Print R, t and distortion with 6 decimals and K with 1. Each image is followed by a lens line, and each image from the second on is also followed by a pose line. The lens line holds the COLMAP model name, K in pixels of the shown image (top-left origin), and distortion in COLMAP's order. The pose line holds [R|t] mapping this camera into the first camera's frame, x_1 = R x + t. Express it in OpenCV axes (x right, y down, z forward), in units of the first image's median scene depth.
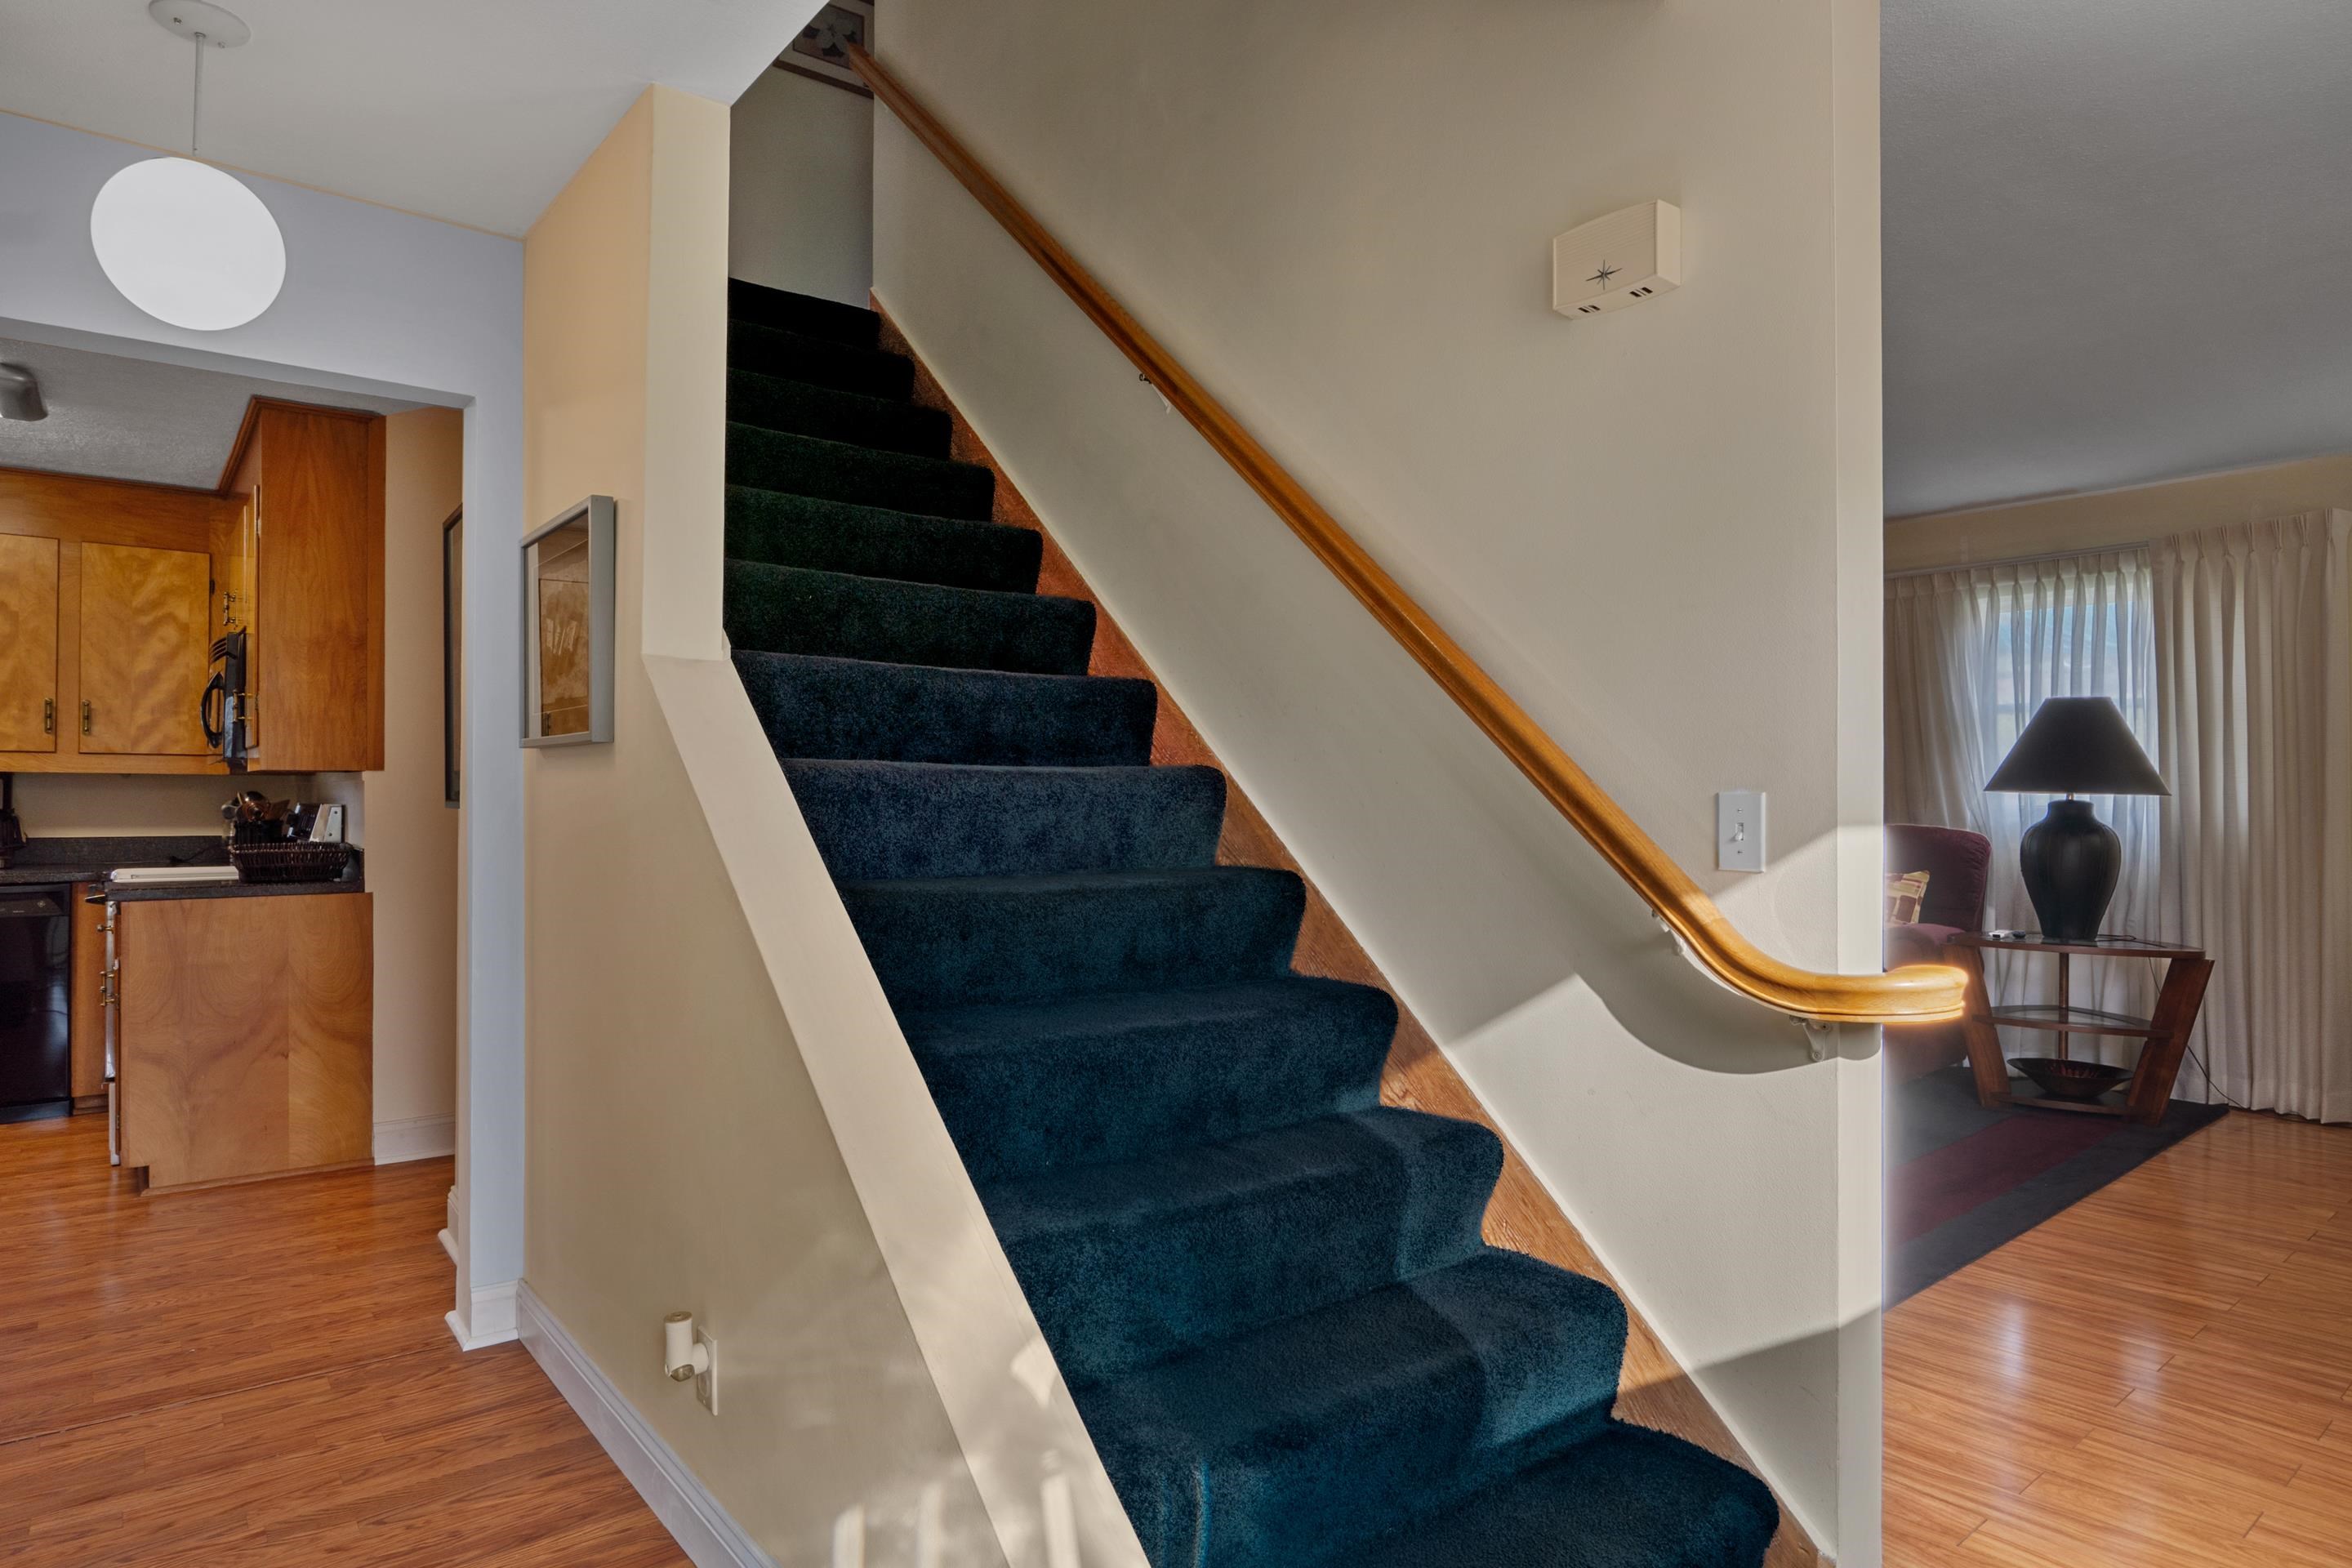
lens RADIAL K [[1348.2, 0, 1117.4], [0, 1348.2, 768.2], [0, 0, 1]] dist [0.001997, 0.003212]
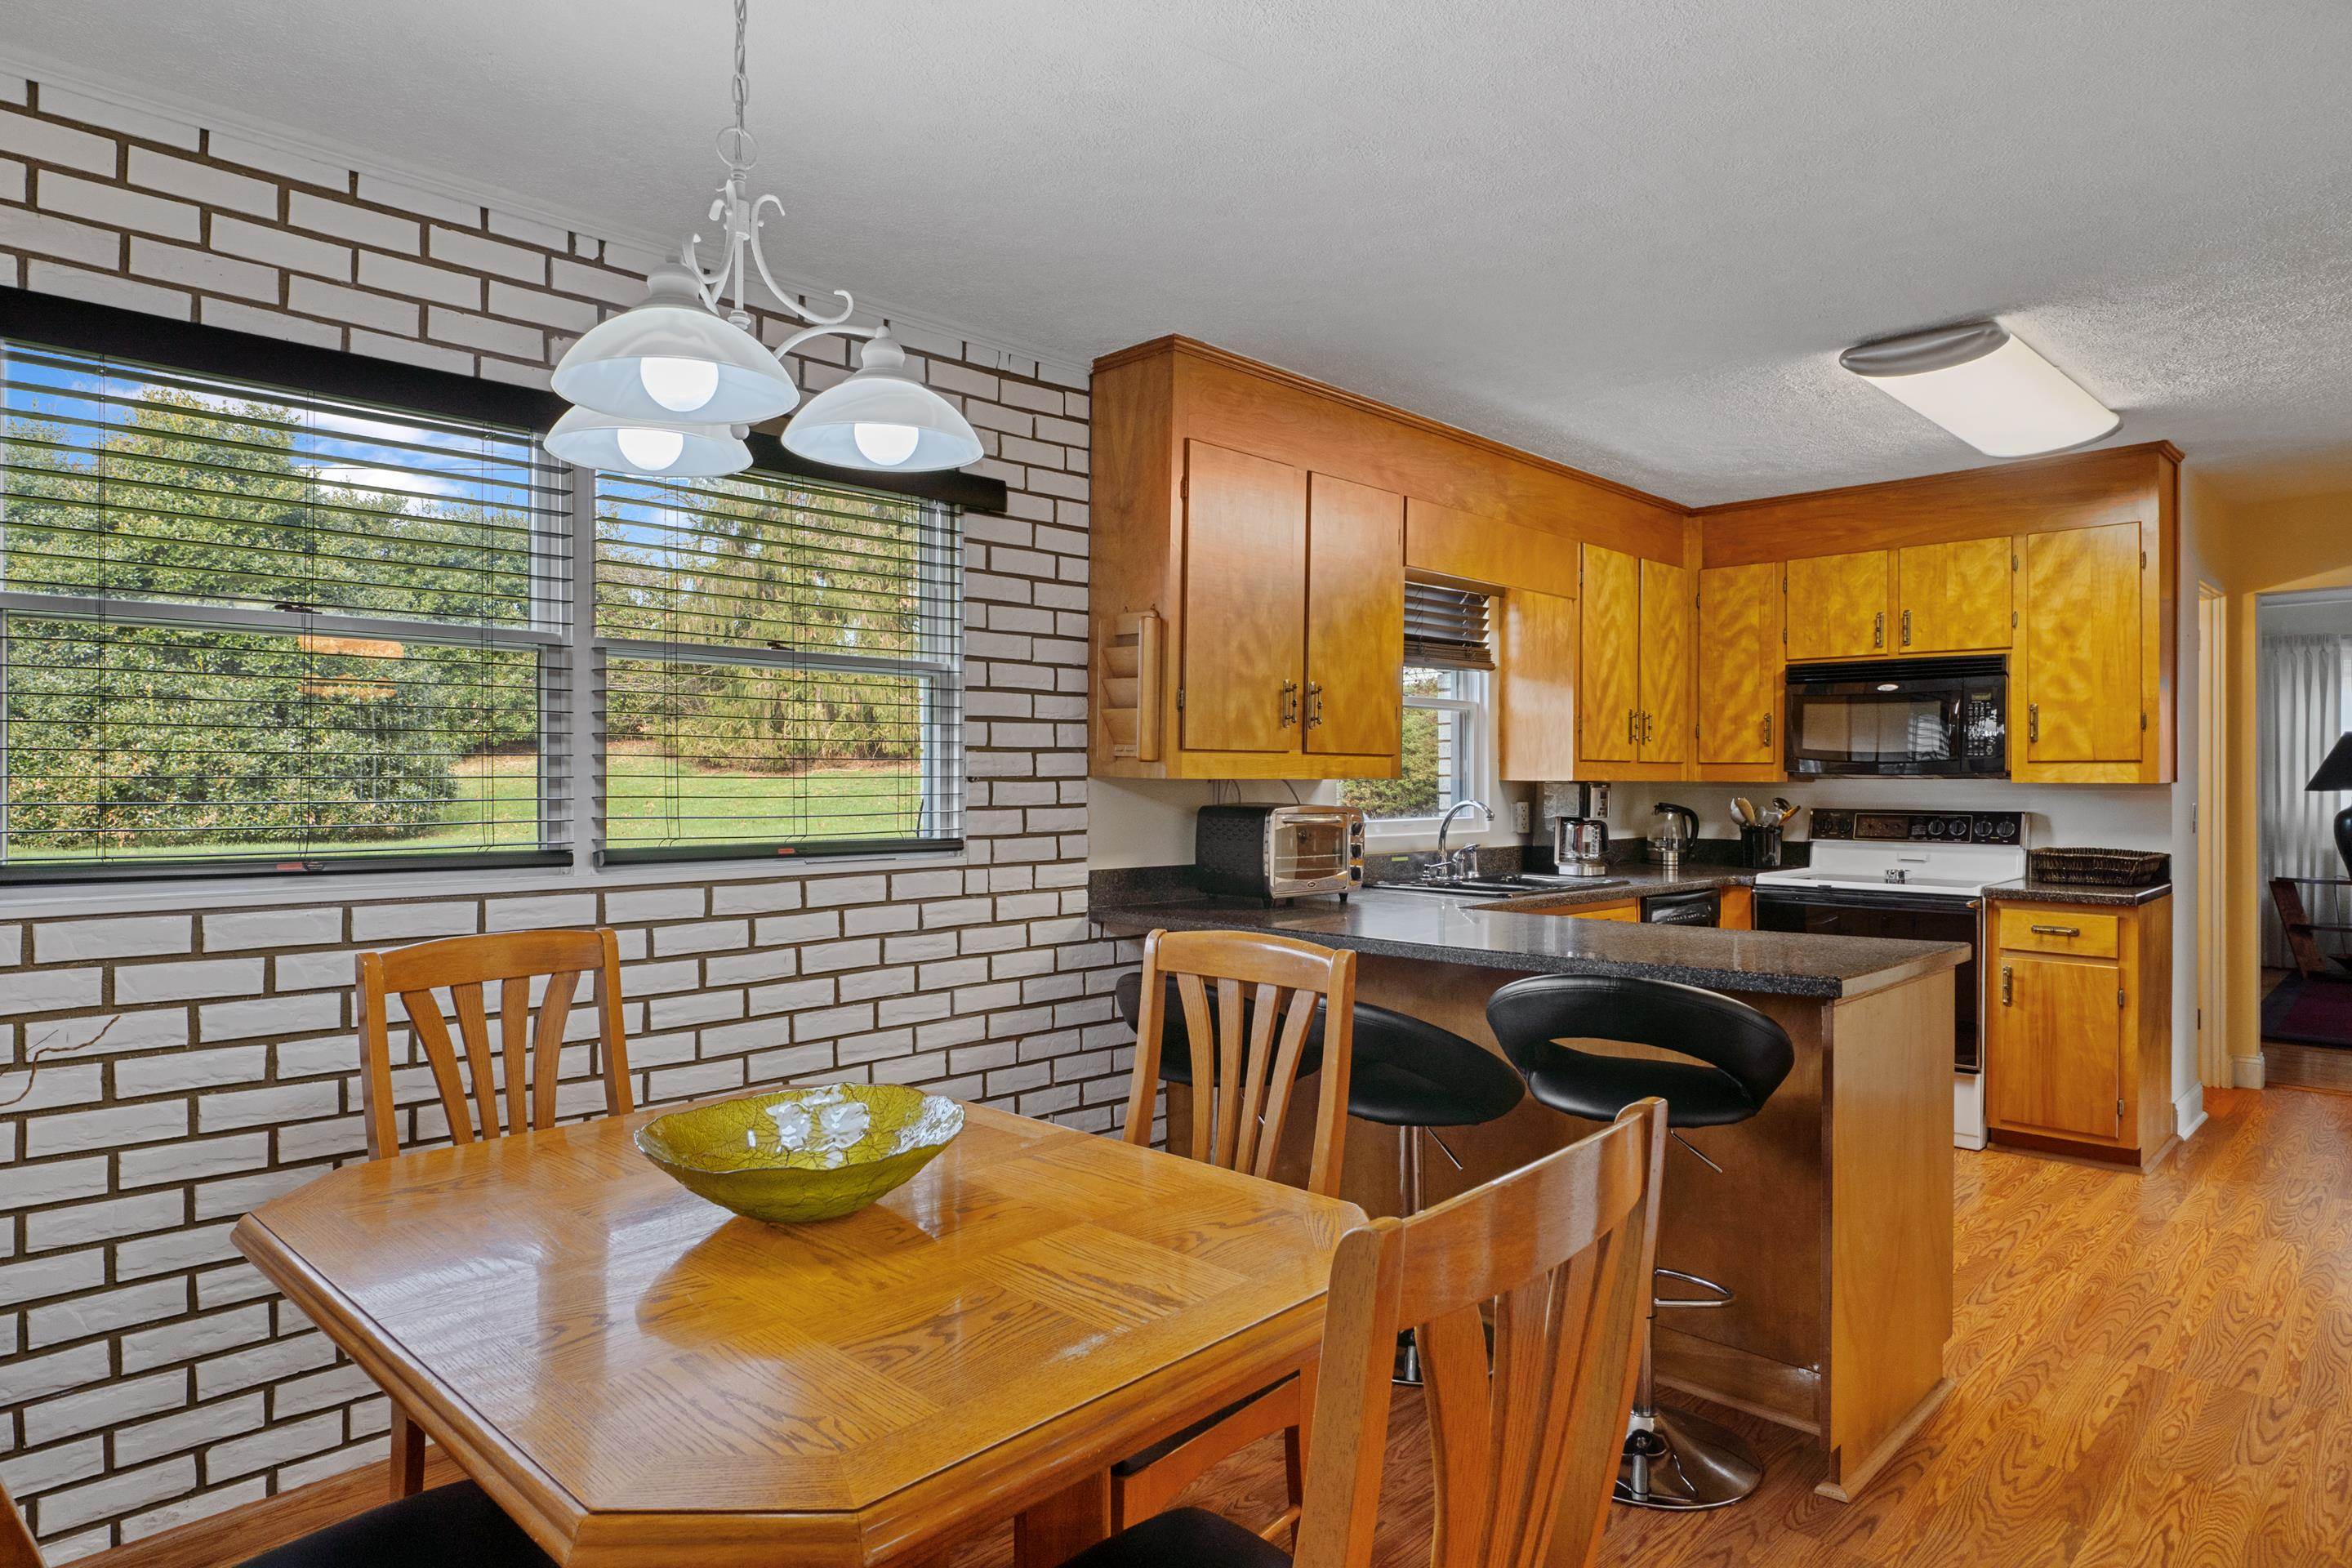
lens RADIAL K [[1348.2, 0, 1170.2], [0, 1348.2, 776.3], [0, 0, 1]] dist [0.001997, 0.003212]
pose [[0.990022, -0.003801, 0.140861, -1.248691], [0.002312, 0.999940, 0.010732, -0.012265], [-0.140894, -0.010299, 0.989971, 0.027014]]
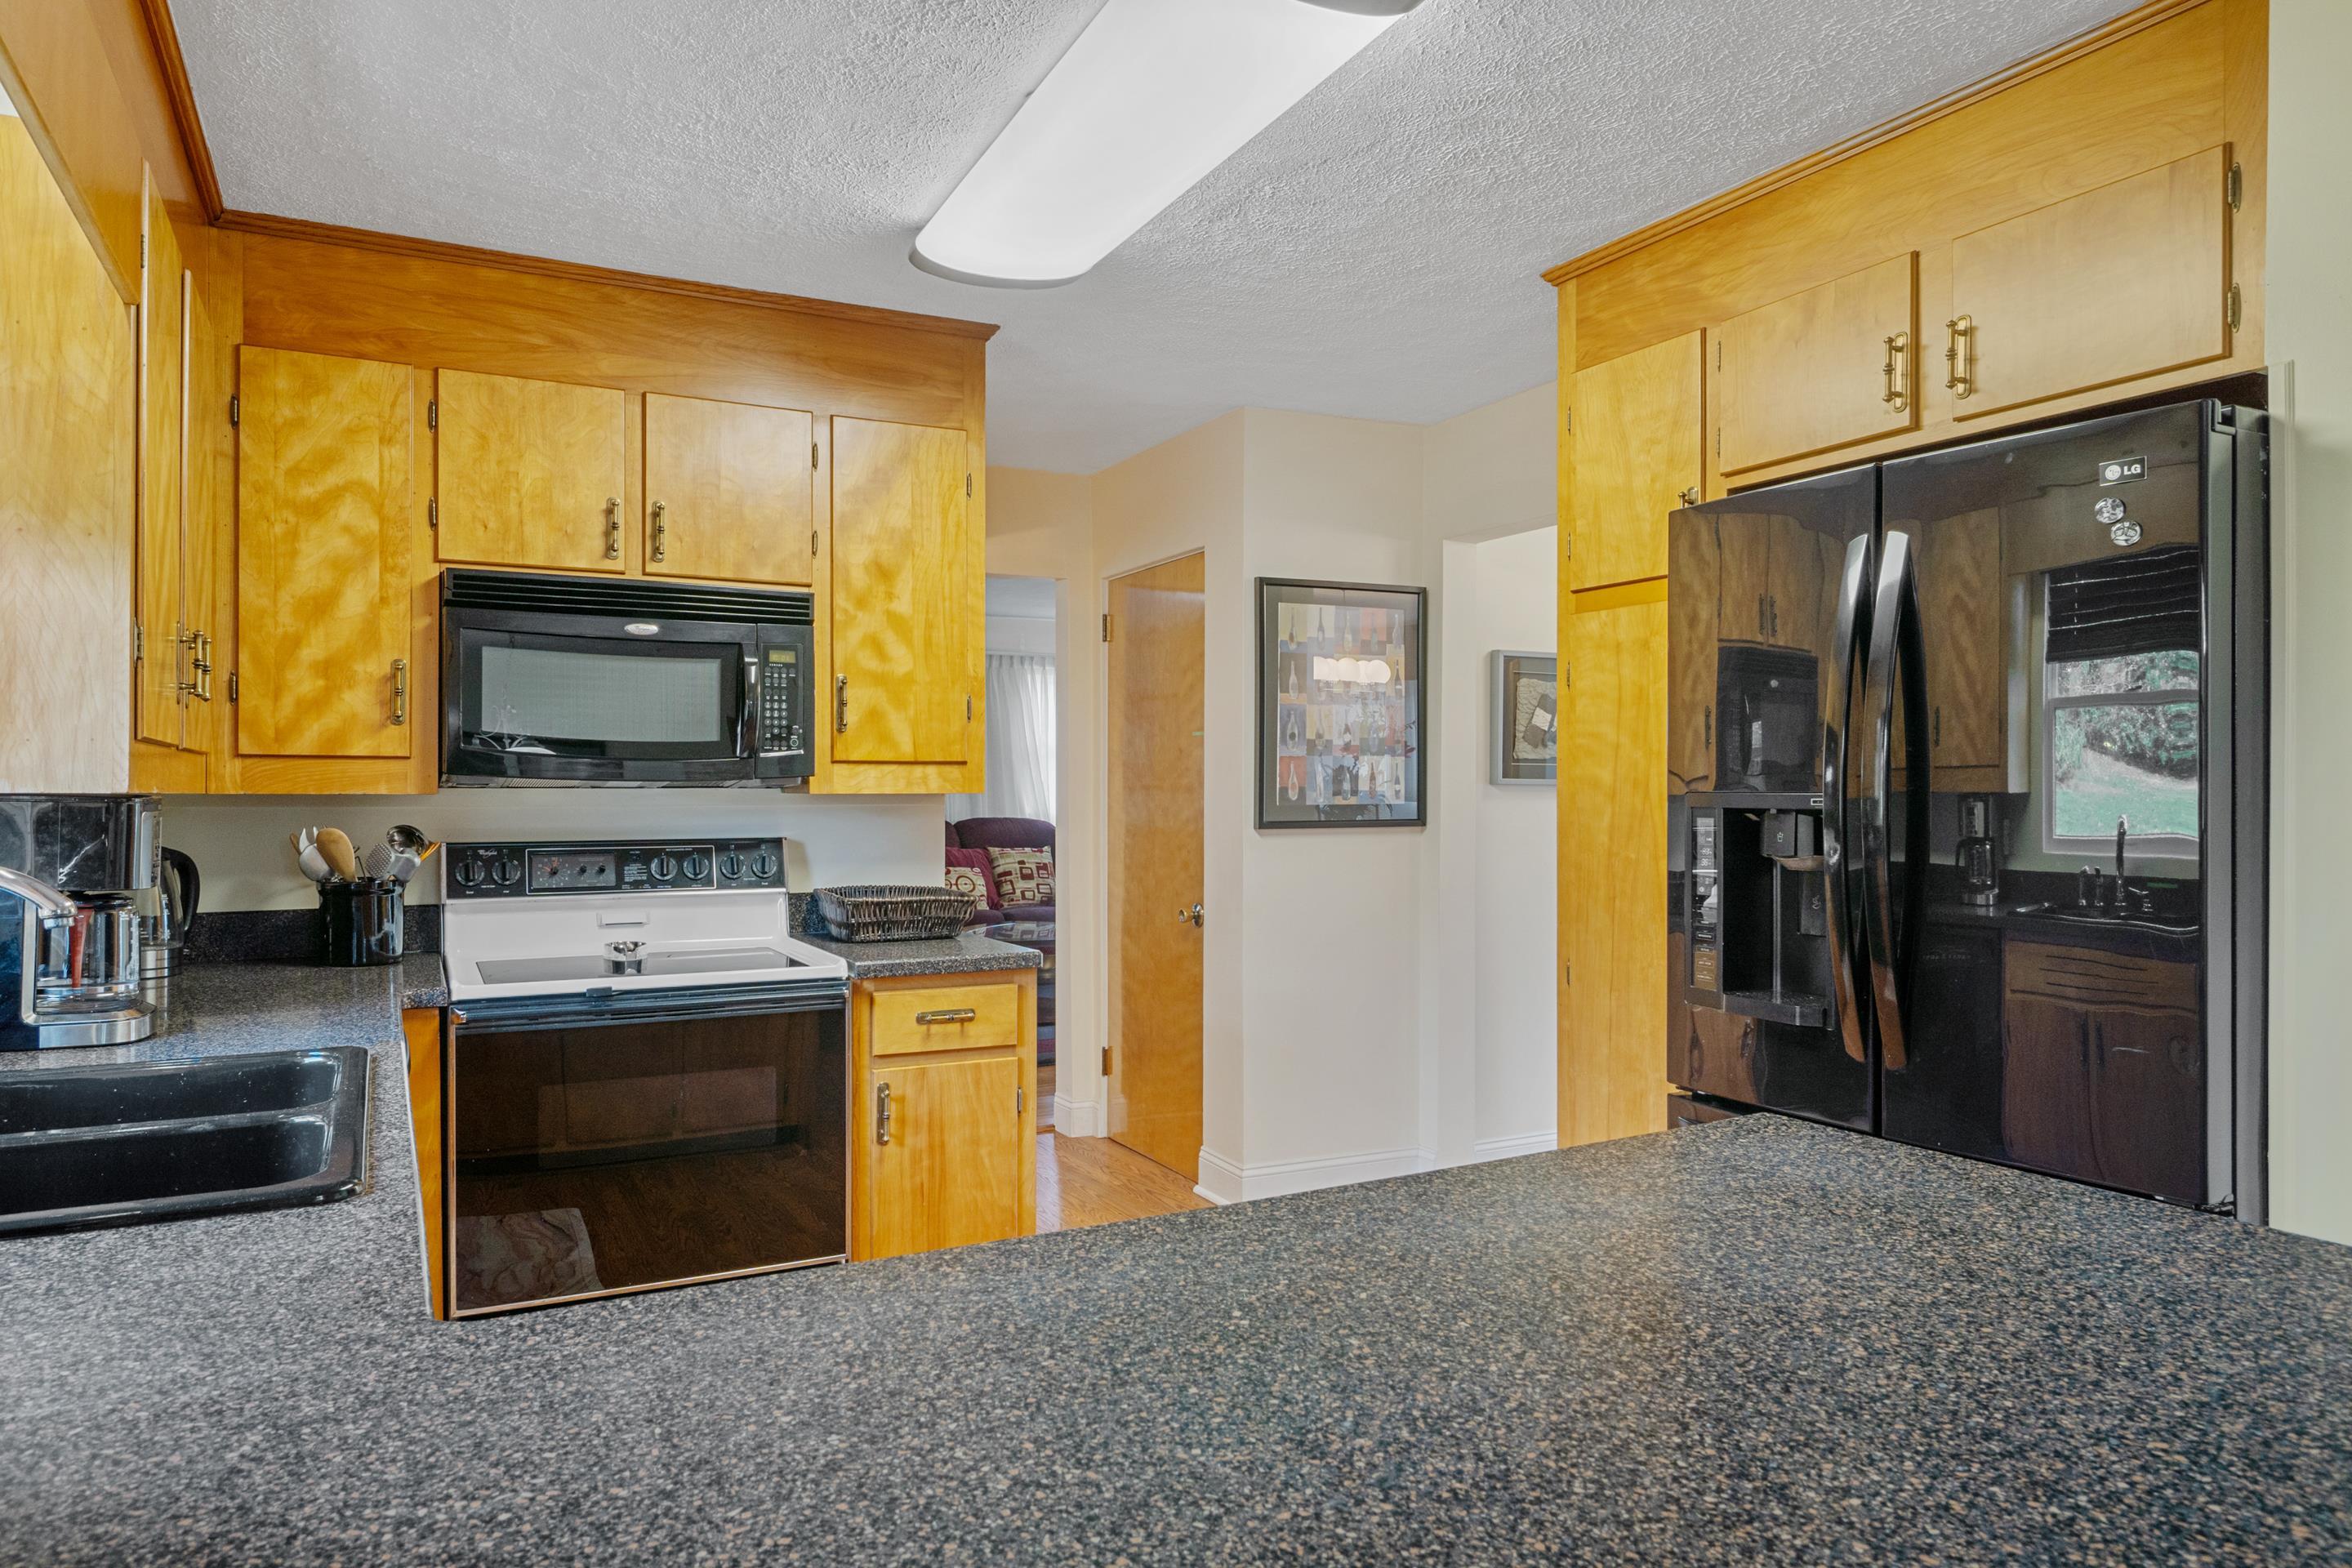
lens RADIAL K [[1475.5, 0, 1166.8], [0, 1475.5, 791.1], [0, 0, 1]] dist [0.004447, -0.004542]
pose [[0.163655, -0.006472, 0.986496, -1.169740], [-0.009501, 0.999922, 0.008136, -0.004664], [-0.986472, -0.010704, 0.163580, 0.594931]]
